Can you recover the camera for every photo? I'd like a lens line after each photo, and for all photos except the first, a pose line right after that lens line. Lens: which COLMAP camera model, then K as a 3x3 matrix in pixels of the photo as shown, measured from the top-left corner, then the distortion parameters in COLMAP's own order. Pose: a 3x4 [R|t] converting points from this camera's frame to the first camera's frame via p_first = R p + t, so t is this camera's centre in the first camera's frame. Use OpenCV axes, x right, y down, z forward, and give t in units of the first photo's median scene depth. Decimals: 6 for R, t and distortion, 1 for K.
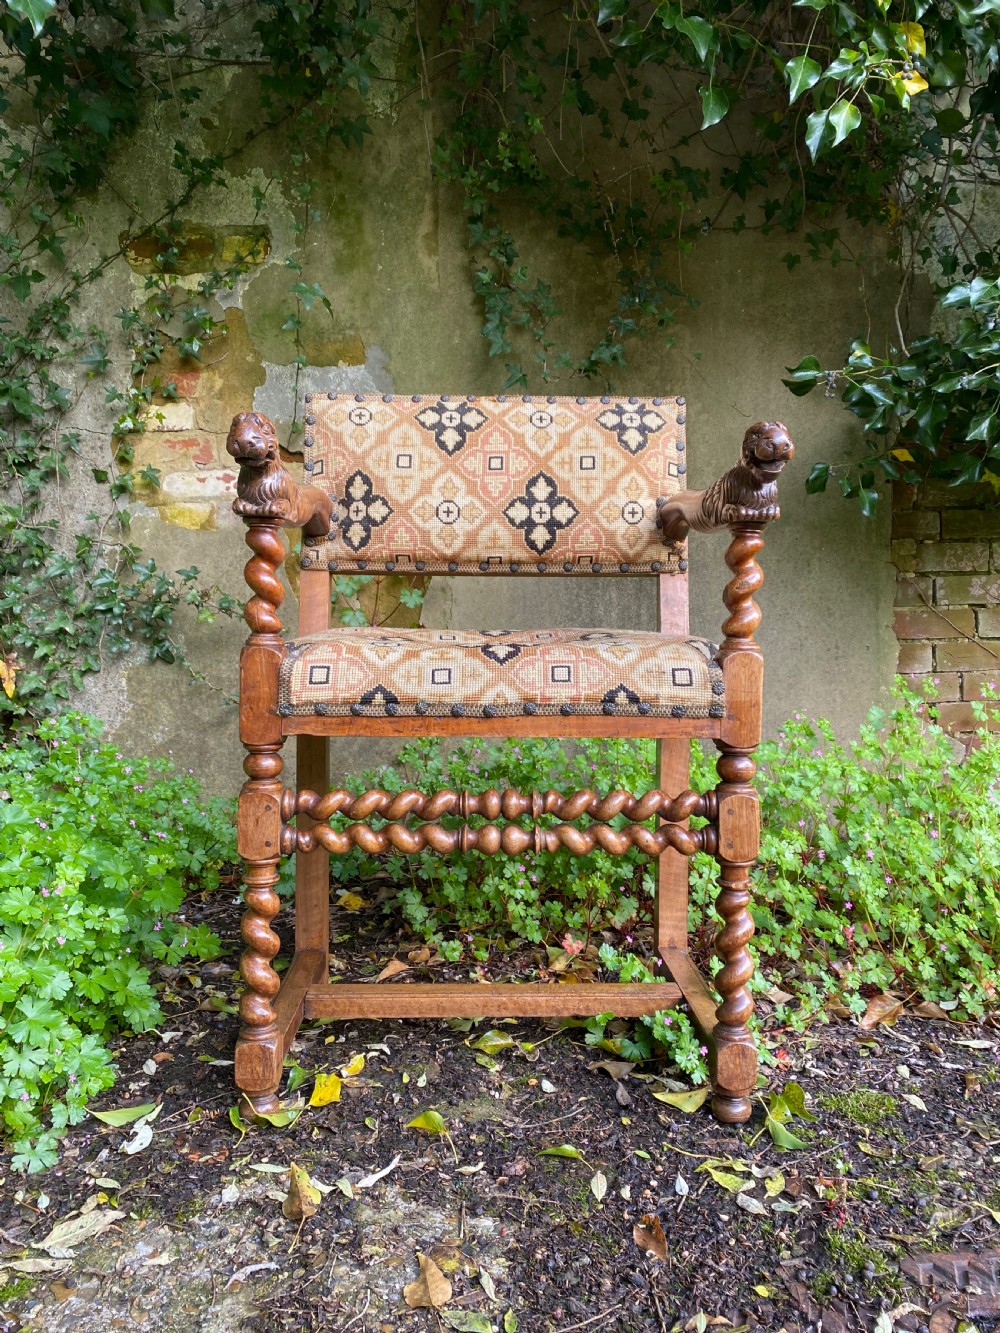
lens RADIAL K [[1018.2, 0, 507.1], [0, 1018.2, 655.1], [0, 0, 1]] dist [0.019879, -0.012150]
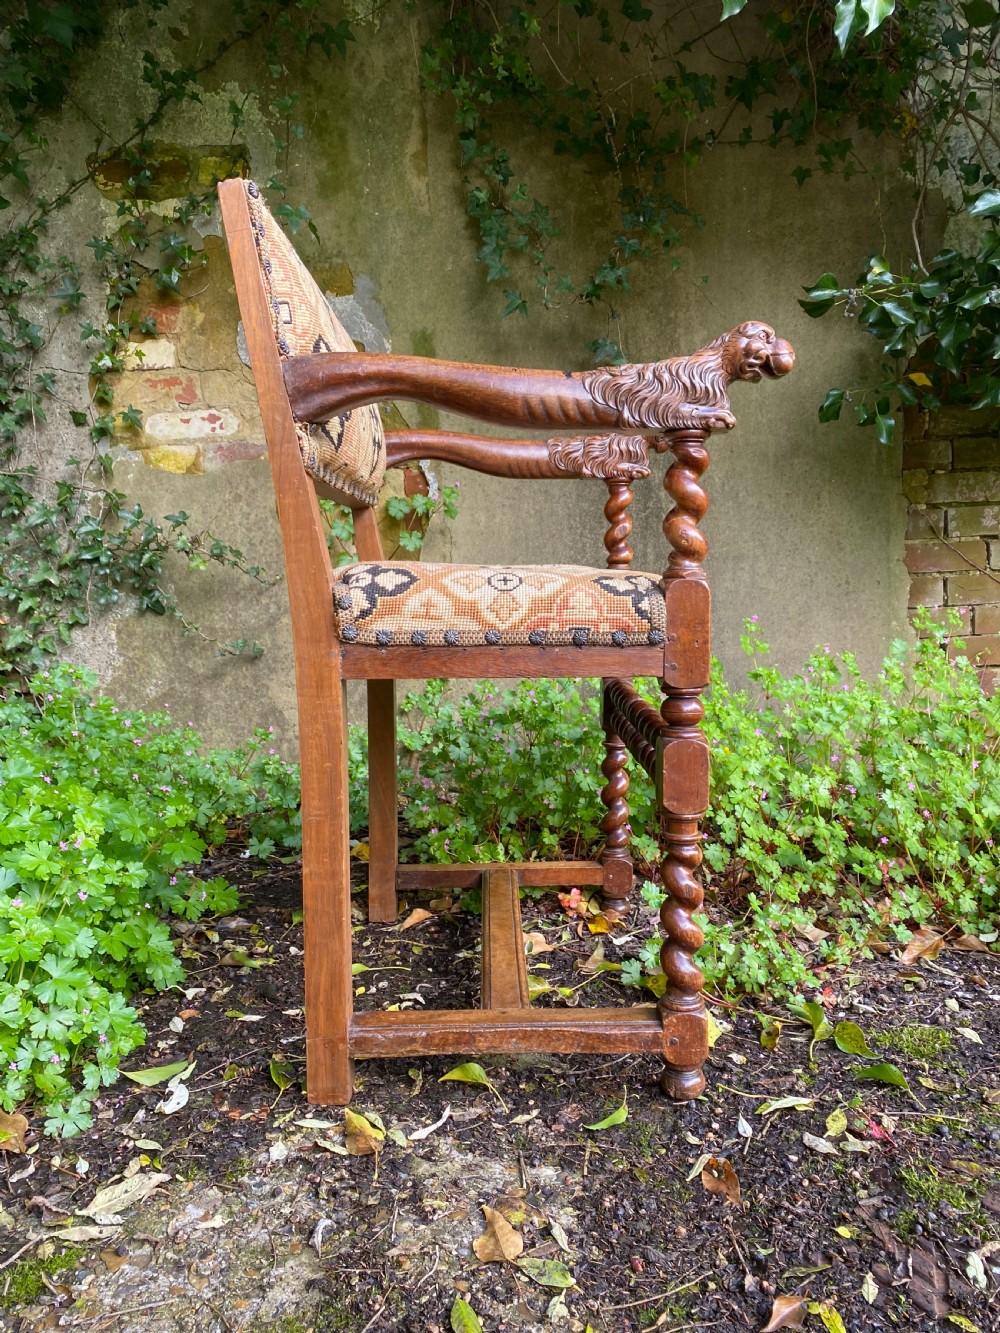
lens RADIAL K [[1018.2, 0, 505.6], [0, 1018.2, 669.6], [0, 0, 1]] dist [0.019879, -0.012150]
pose [[0.999487, -0.023641, 0.021610, -0.045700], [0.022324, 0.997990, 0.059303, 0.017323], [-0.022969, -0.058790, 0.998006, 0.046526]]
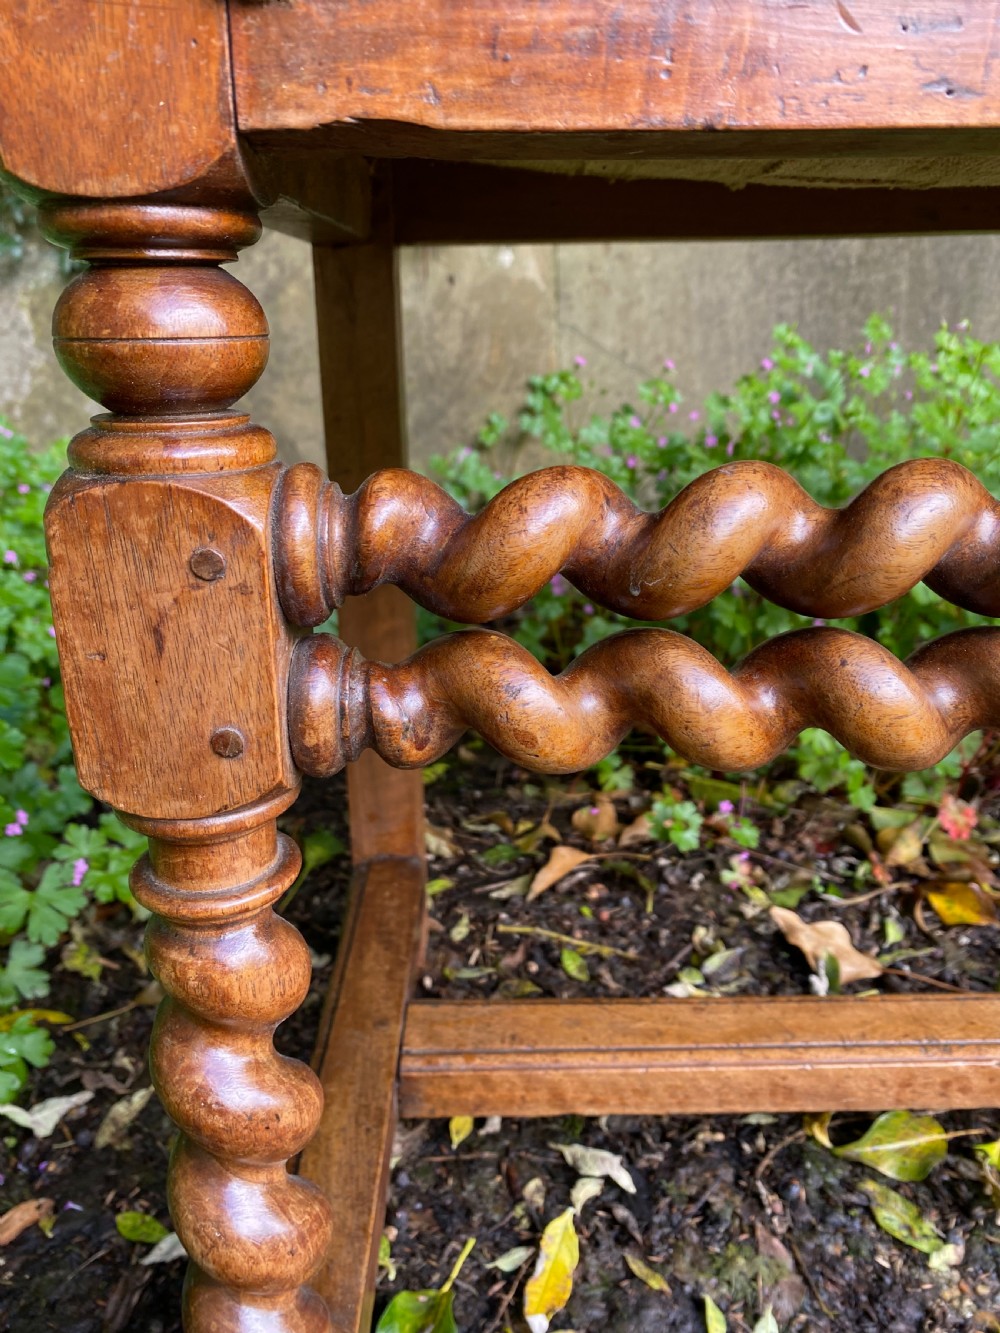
lens RADIAL K [[1028.6, 0, 495.1], [0, 1028.6, 661.6], [0, 0, 1]] dist [-0.004834, -0.013776]
pose [[0.999373, -0.011633, -0.033435, -0.133396], [0.020871, 0.956482, 0.291042, 0.085985], [0.028595, -0.291558, 0.956126, 0.620129]]
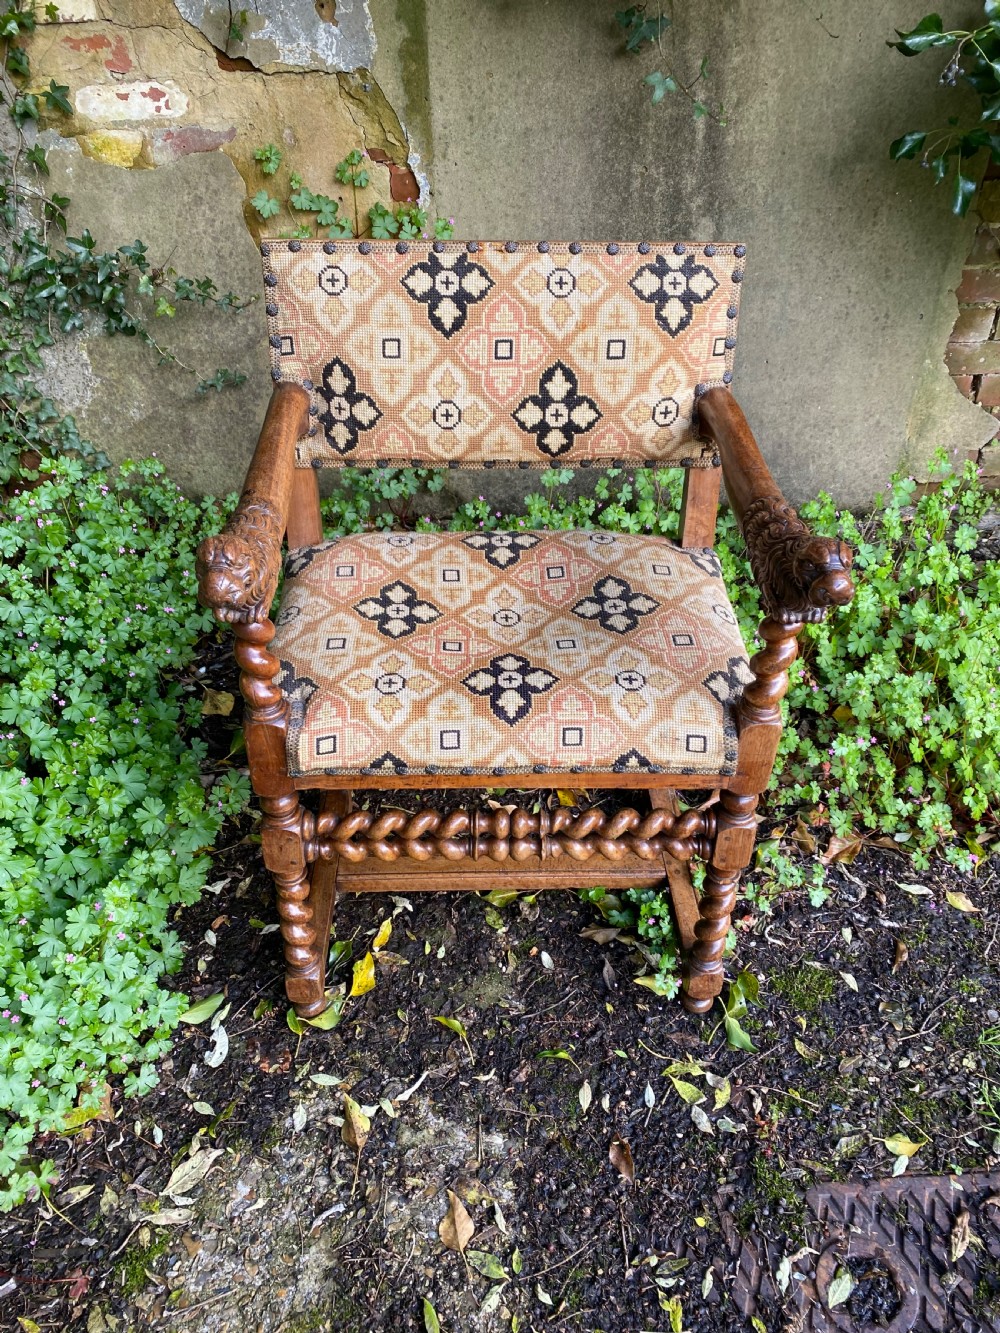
lens RADIAL K [[1018.2, 0, 499.3], [0, 1018.2, 660.7], [0, 0, 1]] dist [0.019879, -0.012150]
pose [[0.999989, 0.004174, -0.002247, -0.011793], [-0.002120, 0.817745, 0.575577, -0.461161], [0.004240, -0.575566, 0.817744, 0.185653]]
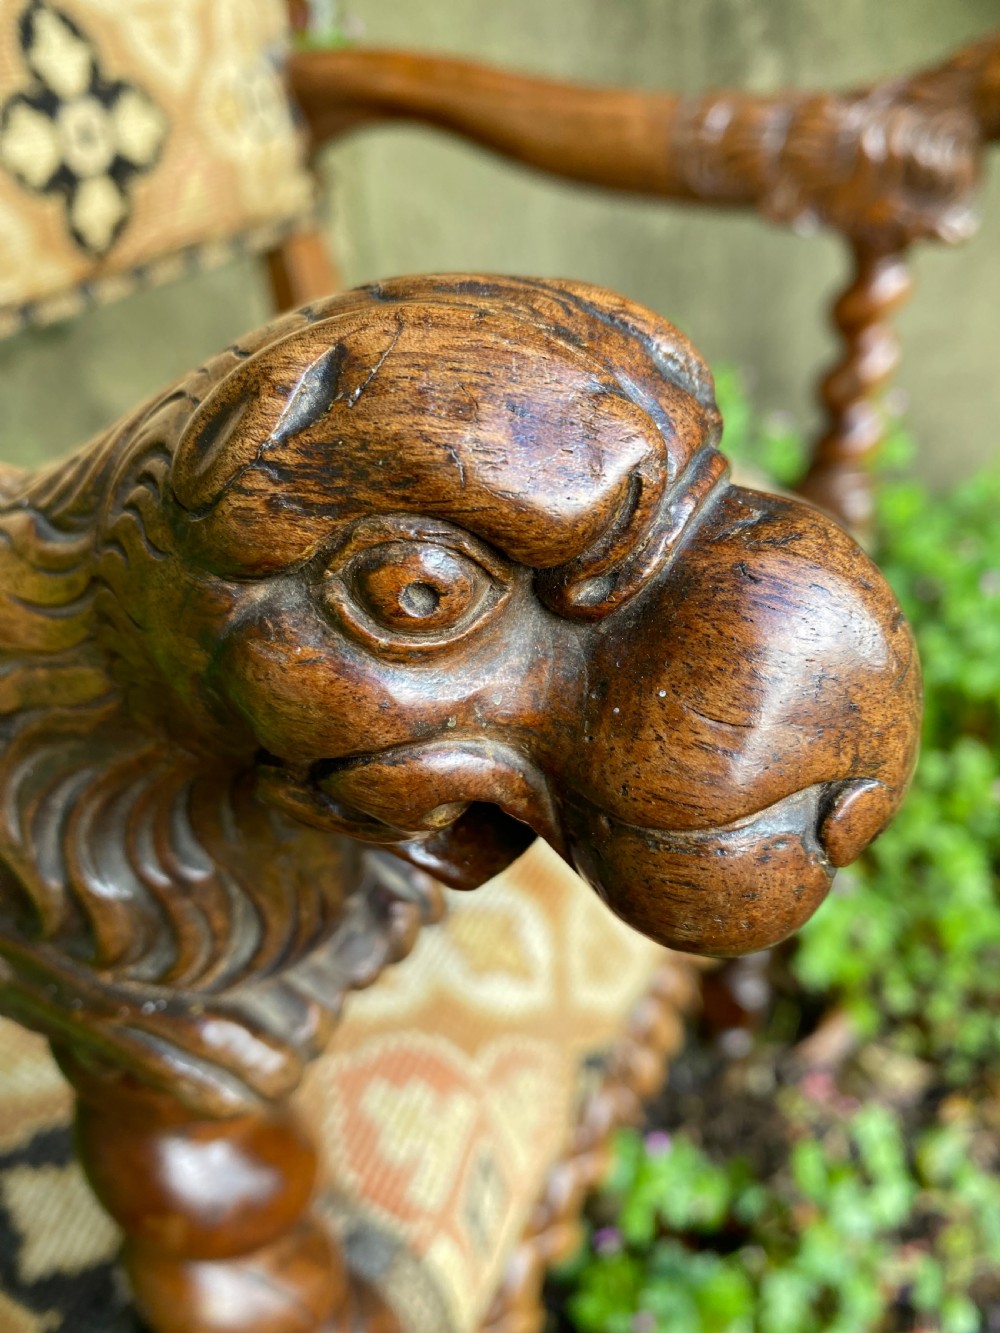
lens RADIAL K [[1073.6, 0, 531.4], [0, 1073.6, 670.8], [0, 0, 1]] dist [-0.028594, -0.003944]
pose [[0.999953, -0.008066, -0.005467, 0.062335], [0.009736, 0.850270, 0.526257, -0.175811], [0.000404, -0.526286, 0.850308, 0.624562]]
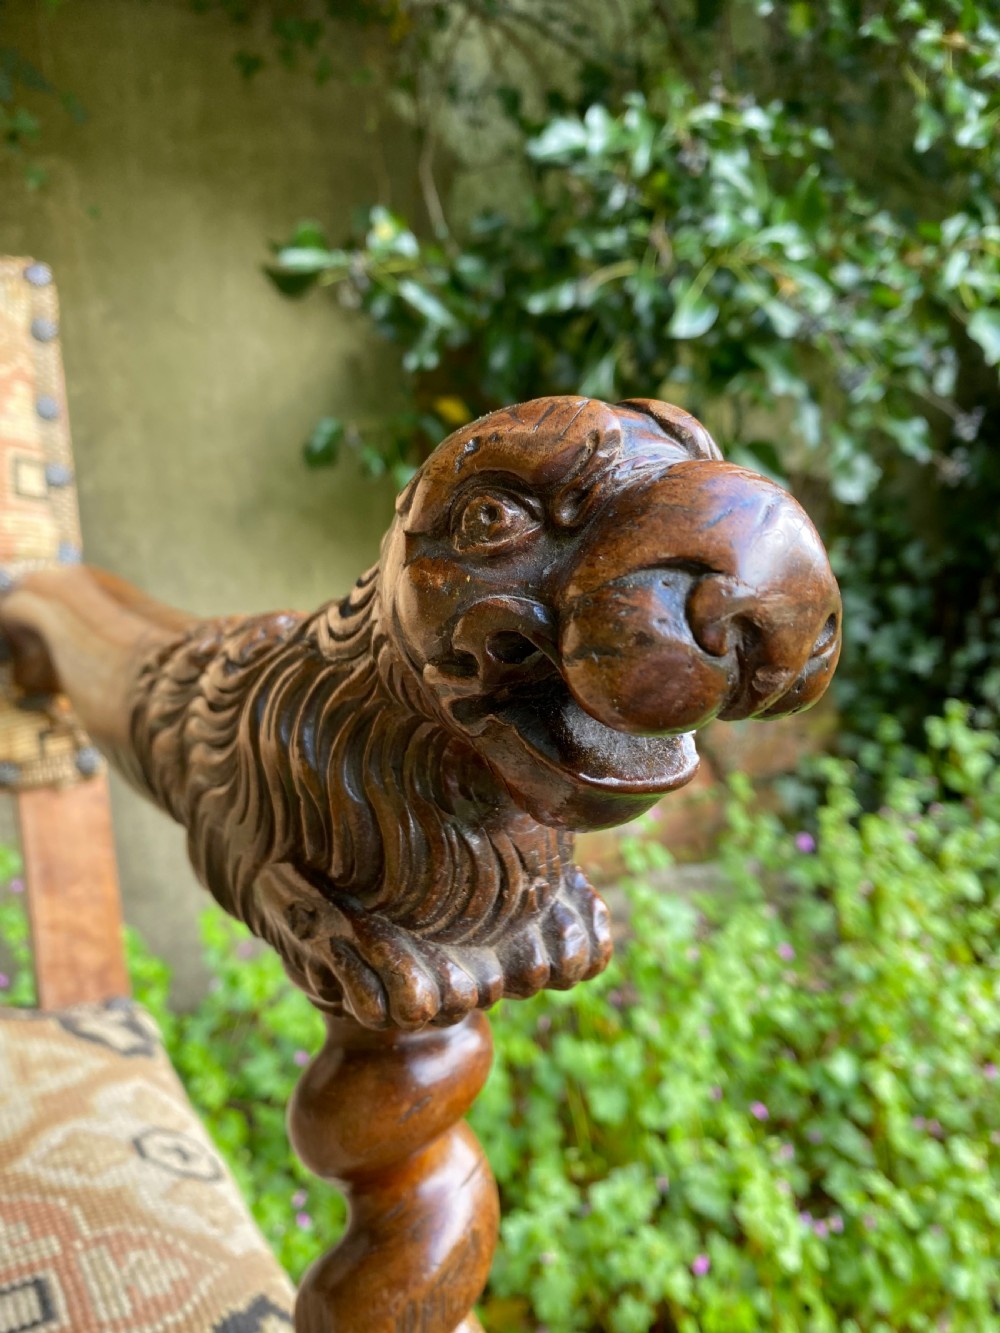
lens RADIAL K [[1042.0, 0, 497.6], [0, 1042.0, 663.2], [0, 0, 1]] dist [-0.031865, 0.007217]
pose [[0.865070, -0.096626, 0.492258, 0.126223], [0.057999, 0.993958, 0.093181, -0.148963], [-0.498288, -0.052057, 0.865448, 0.642103]]
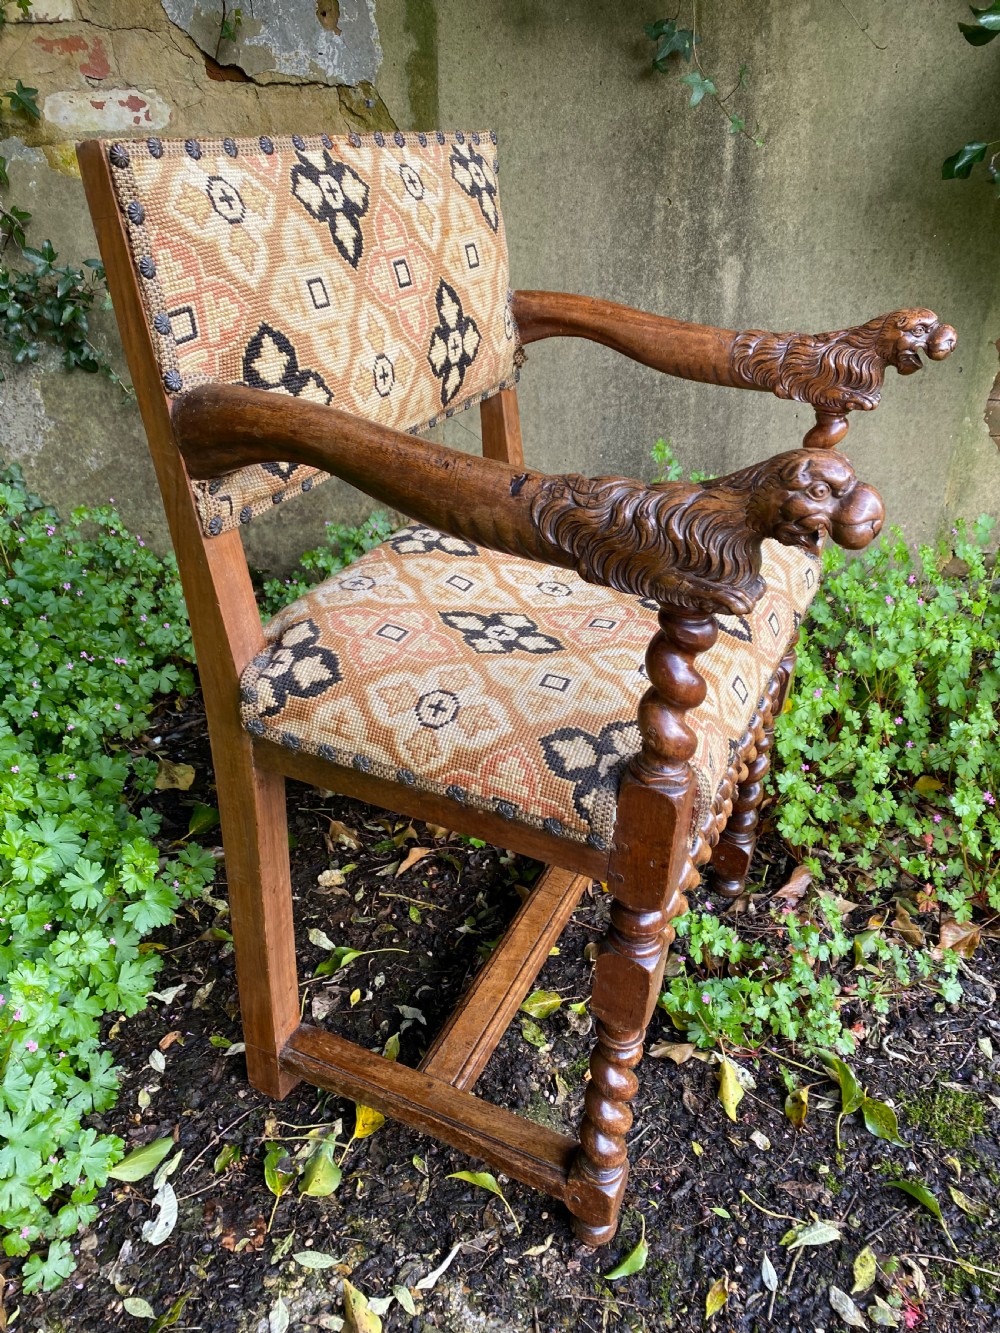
lens RADIAL K [[1018.2, 0, 505.9], [0, 1018.2, 670.1], [0, 0, 1]] dist [0.019879, -0.012150]
pose [[0.998806, 0.009085, 0.048006, -0.080341], [-0.029940, 0.890275, 0.454439, -0.262519], [-0.038610, -0.455333, 0.889483, 0.303272]]
